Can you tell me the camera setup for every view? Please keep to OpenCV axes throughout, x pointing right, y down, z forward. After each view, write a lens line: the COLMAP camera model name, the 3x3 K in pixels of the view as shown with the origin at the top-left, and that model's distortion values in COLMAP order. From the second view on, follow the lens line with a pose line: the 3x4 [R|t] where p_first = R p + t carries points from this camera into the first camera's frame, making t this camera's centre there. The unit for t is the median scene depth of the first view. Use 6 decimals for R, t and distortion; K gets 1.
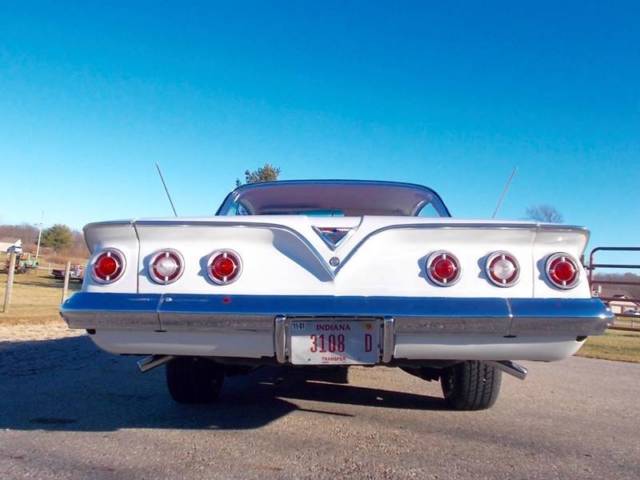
lens RADIAL K [[604.7, 0, 320.3], [0, 604.7, 236.5], [0, 0, 1]] dist [0.008946, 0.004449]
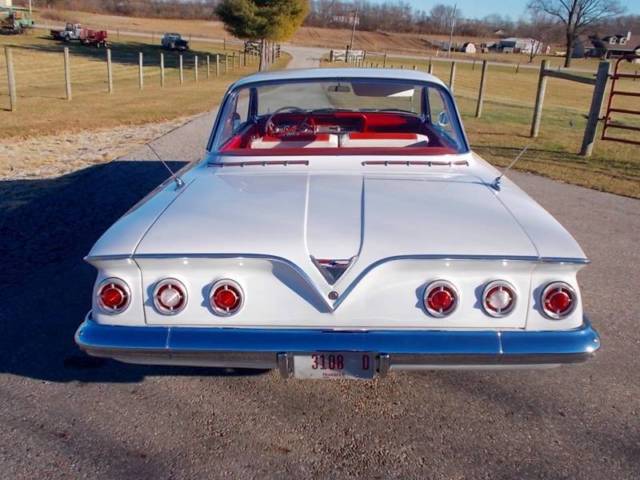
lens RADIAL K [[604.7, 0, 320.3], [0, 604.7, 236.5], [0, 0, 1]] dist [0.008946, 0.004449]
pose [[0.999690, -0.010222, -0.022715, 0.025329], [0.018322, 0.919534, 0.392584, -0.447419], [0.016874, -0.392878, 0.919436, 0.100215]]
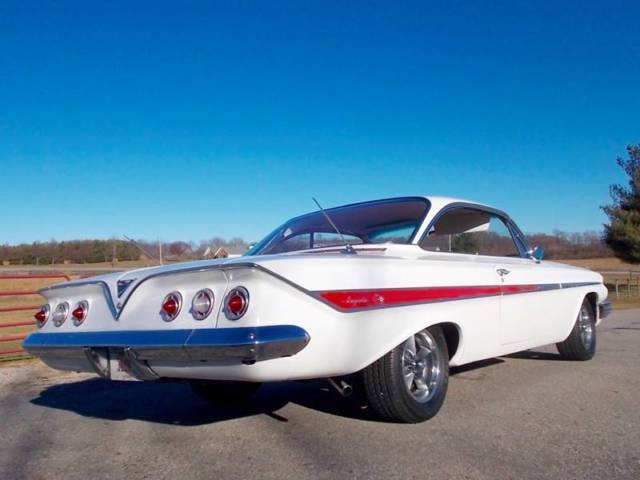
lens RADIAL K [[601.1, 0, 320.5], [0, 601.1, 243.9], [0, 0, 1]] dist [0.009278, 0.012290]
pose [[0.778891, -0.117802, -0.615996, 1.228269], [0.129096, 0.991282, -0.026337, -0.003340], [0.613728, -0.059009, 0.787309, 0.212461]]
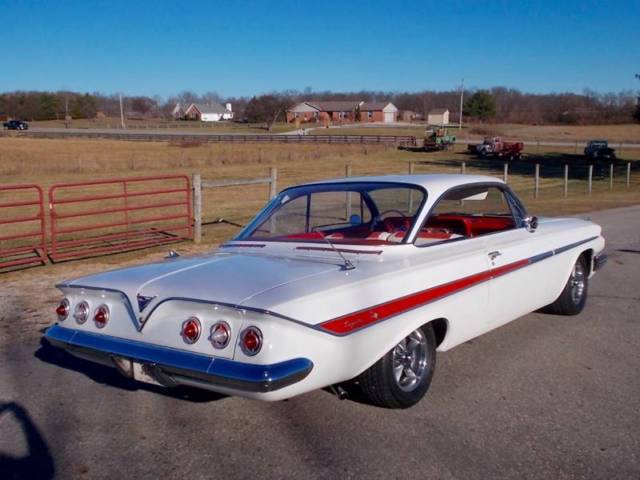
lens RADIAL K [[695.1, 0, 320.0], [0, 695.1, 240.0], [0, 0, 1]] dist [0.002166, 0.018551]
pose [[0.789269, 0.014931, -0.613866, 1.450415], [0.114694, 0.978526, 0.171268, -0.404676], [0.603241, -0.205583, 0.770607, -0.042473]]
